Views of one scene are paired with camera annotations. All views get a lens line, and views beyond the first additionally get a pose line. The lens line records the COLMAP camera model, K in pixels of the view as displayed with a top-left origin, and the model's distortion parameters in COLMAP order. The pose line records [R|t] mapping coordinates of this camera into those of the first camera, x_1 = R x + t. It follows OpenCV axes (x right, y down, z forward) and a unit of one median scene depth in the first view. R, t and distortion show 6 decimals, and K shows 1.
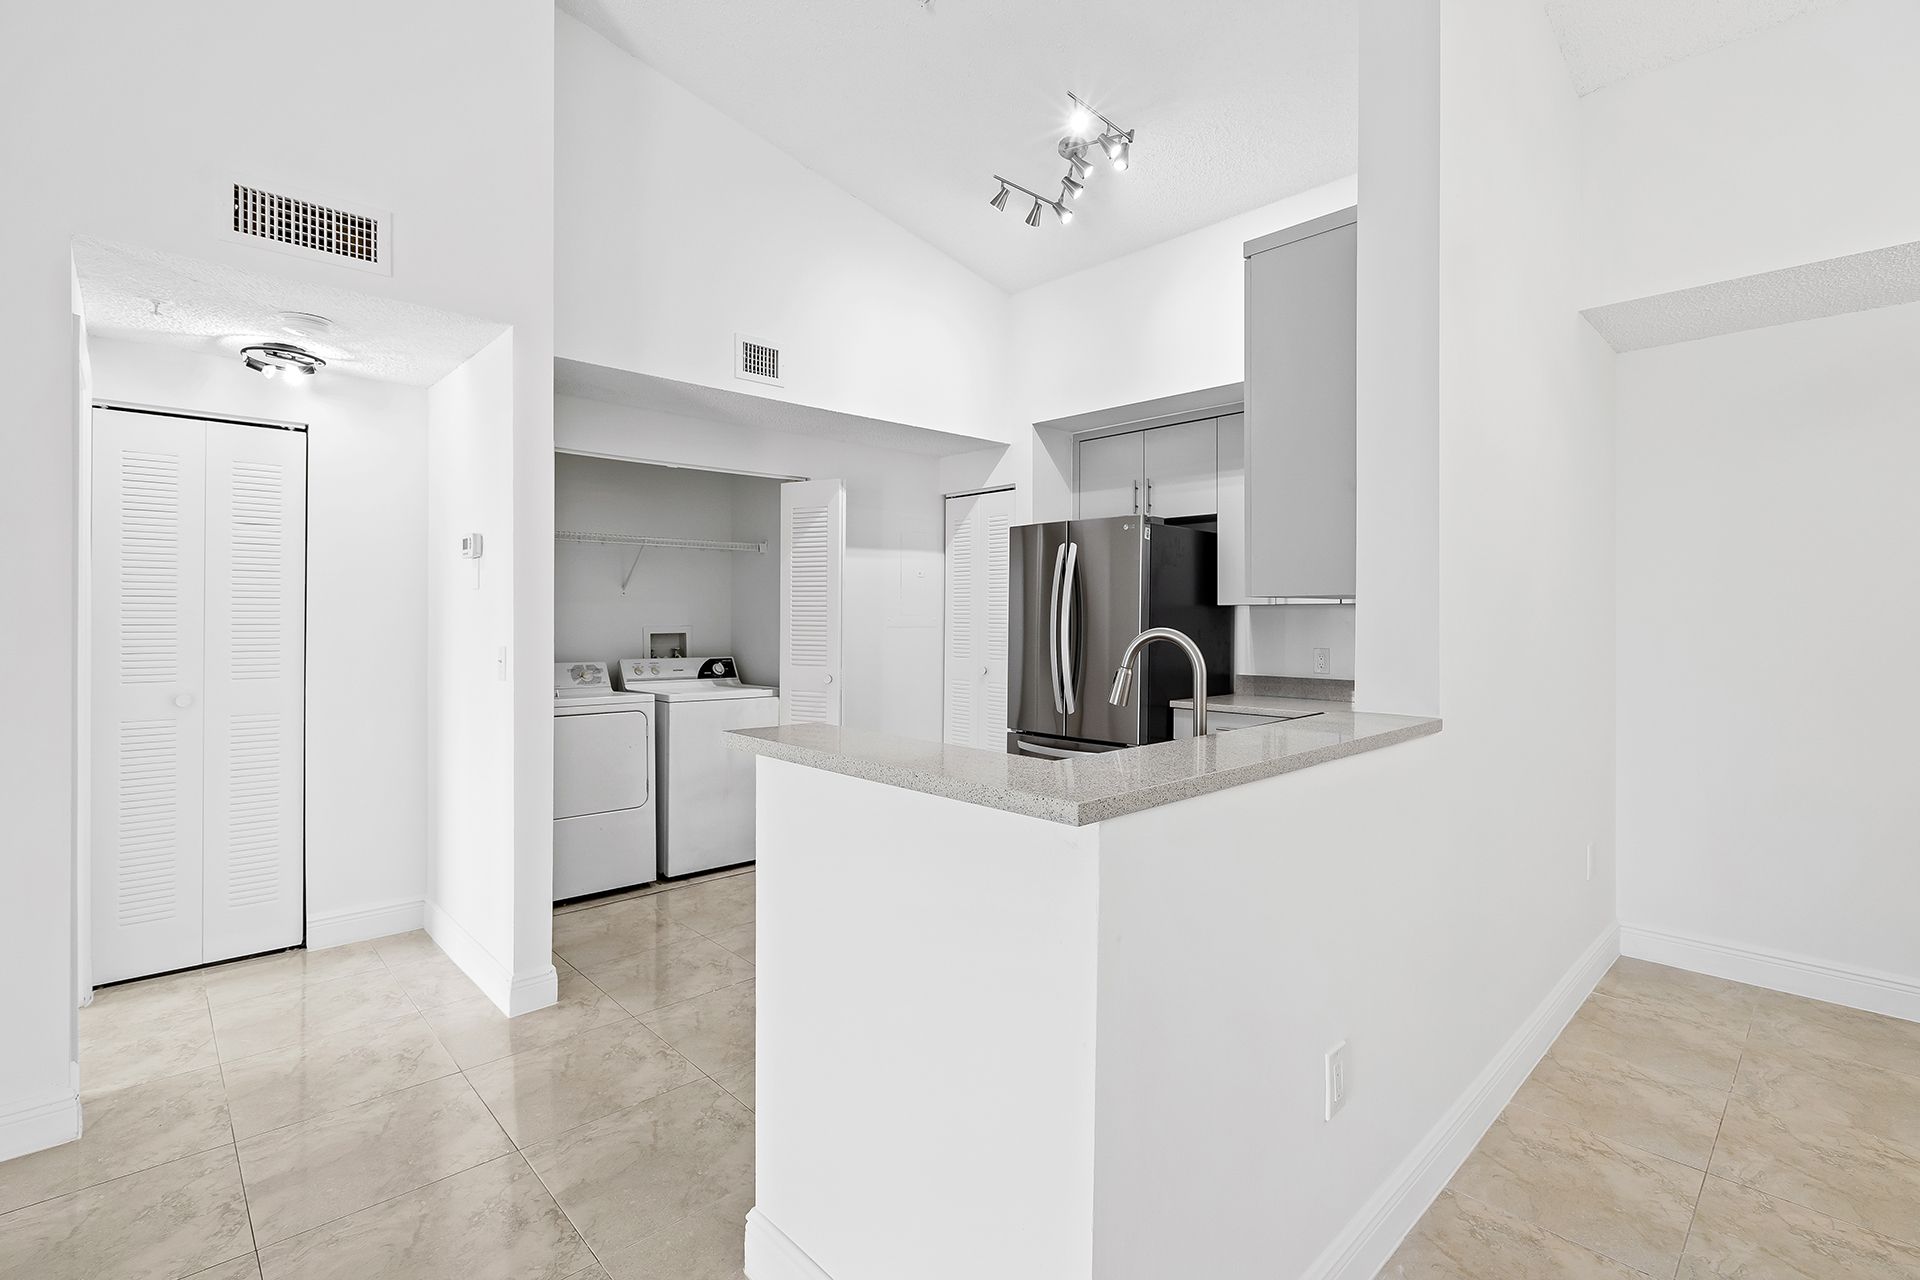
lens RADIAL K [[872.7, 0, 945.4], [0, 872.7, 617.2], [0, 0, 1]] dist [-0.005121, 0.001469]
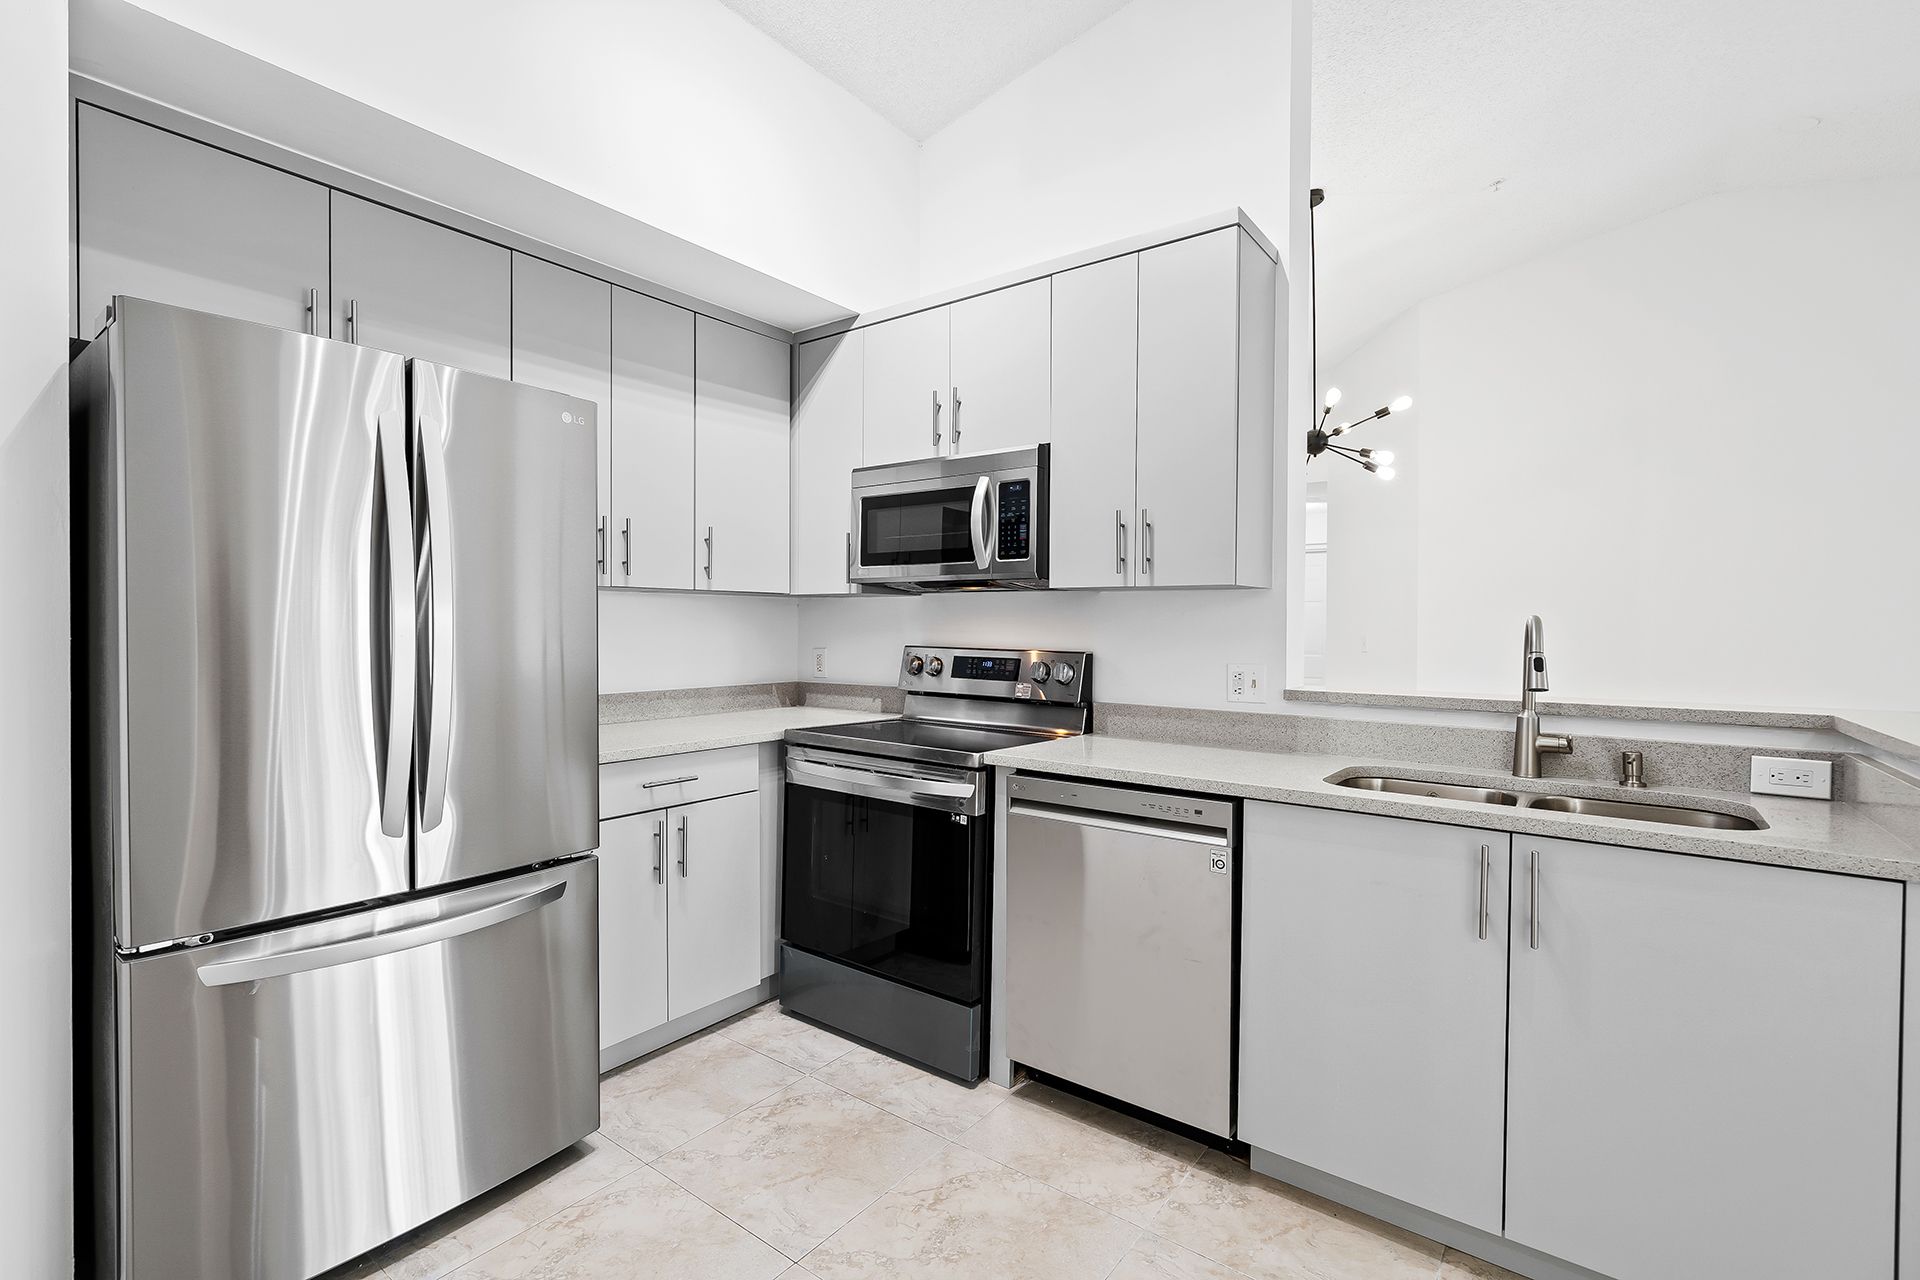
lens RADIAL K [[872.7, 0, 956.0], [0, 872.7, 634.1], [0, 0, 1]] dist [-0.005121, 0.001469]
pose [[-0.184583, -0.016511, 0.982678, -0.342055], [-0.001524, 0.999862, 0.016513, 0.010844], [-0.982816, 0.001551, -0.184583, 0.935341]]
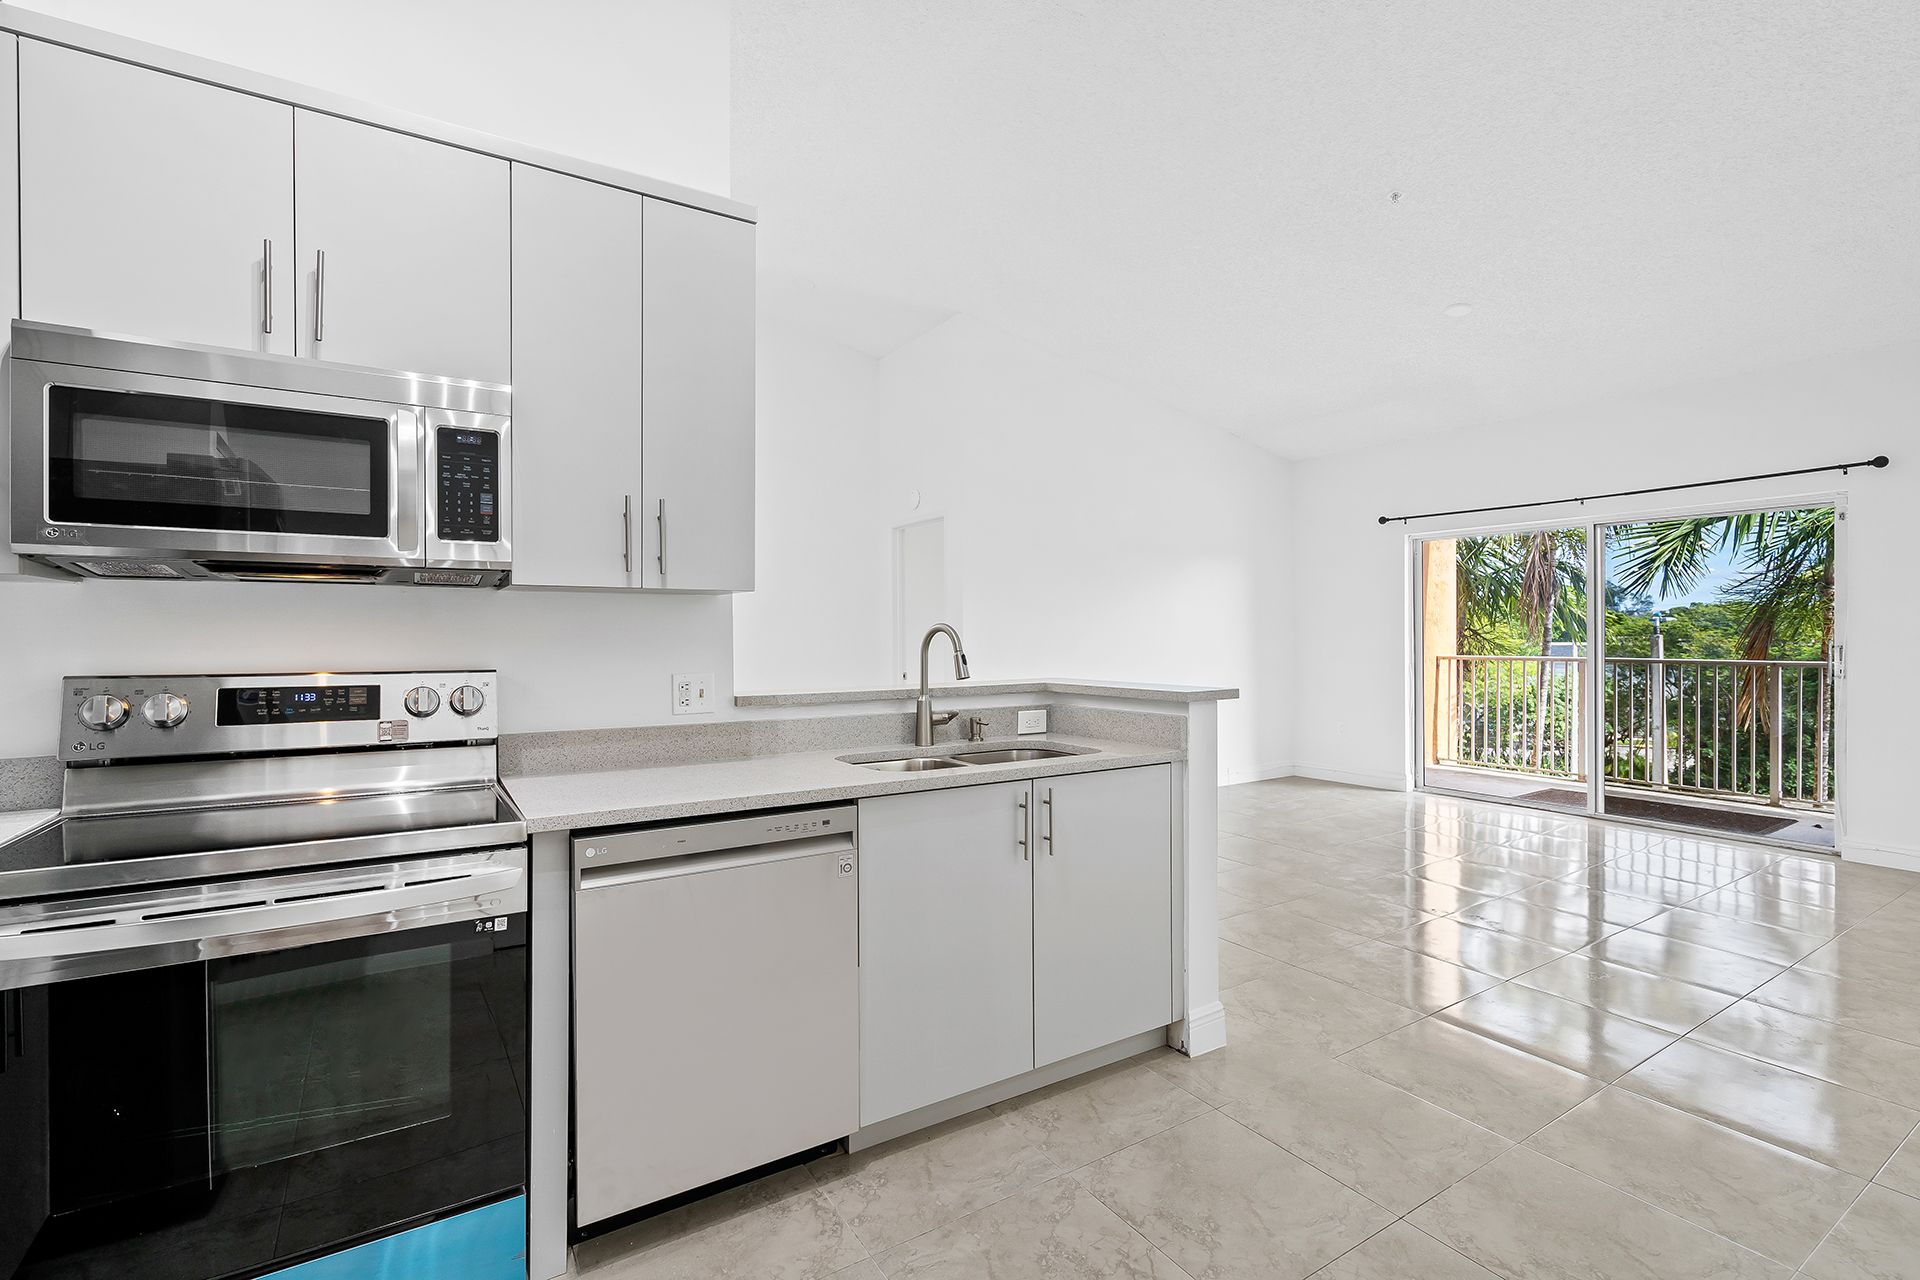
lens RADIAL K [[872.7, 0, 954.6], [0, 872.7, 632.2], [0, 0, 1]] dist [-0.005121, 0.001469]
pose [[-0.986041, -0.002761, 0.166481, -0.017660], [-0.001513, 0.999970, 0.007624, 0.009232], [-0.166497, 0.007266, -0.986015, 1.192596]]
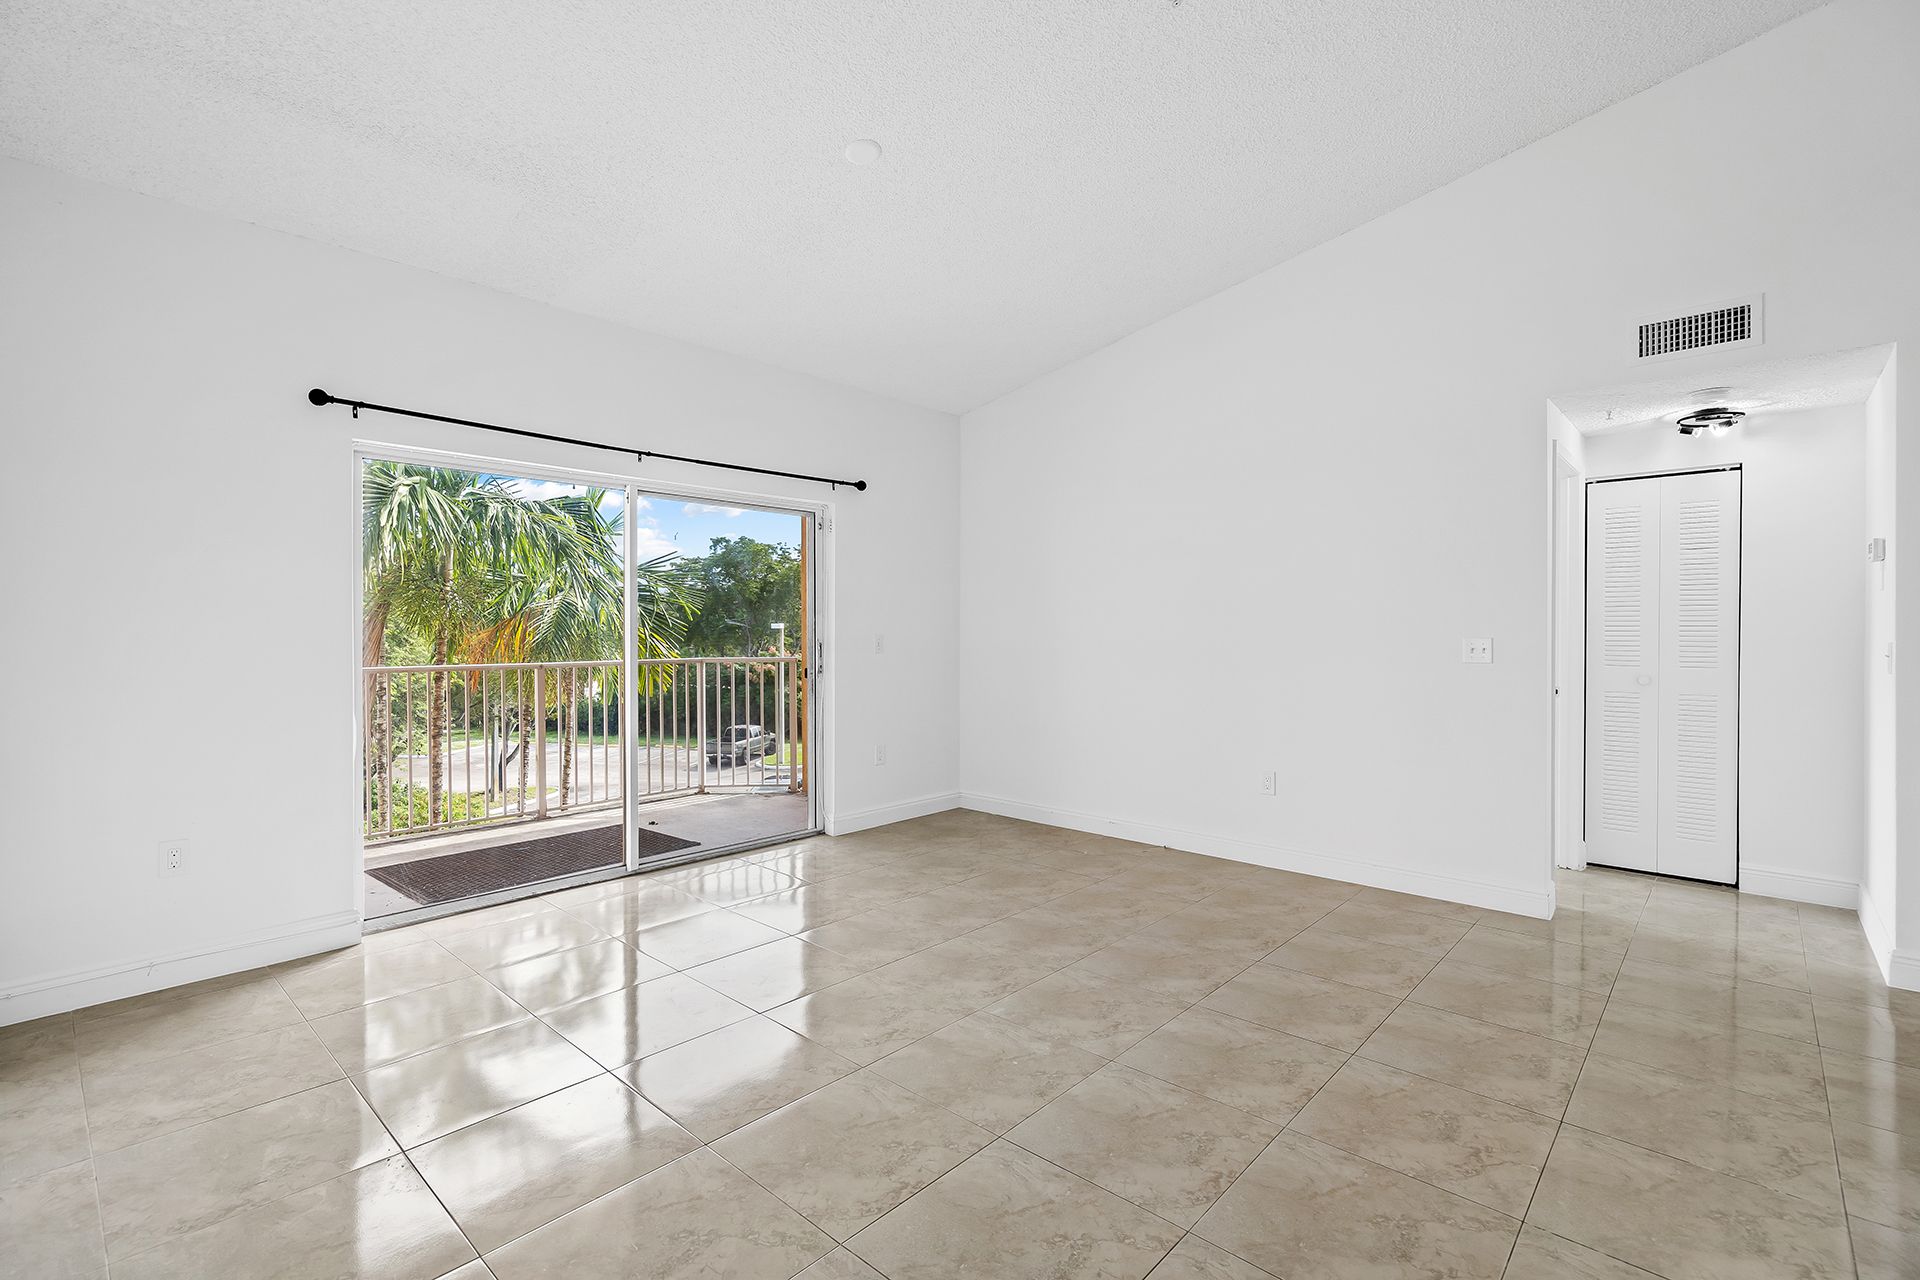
lens RADIAL K [[872.7, 0, 955.2], [0, 872.7, 633.2], [0, 0, 1]] dist [-0.005121, 0.001469]
pose [[0.070095, -0.001754, -0.997539, 0.361176], [-0.002754, 0.999994, -0.001952, 0.021123], [0.997537, 0.002884, 0.070090, -0.167465]]
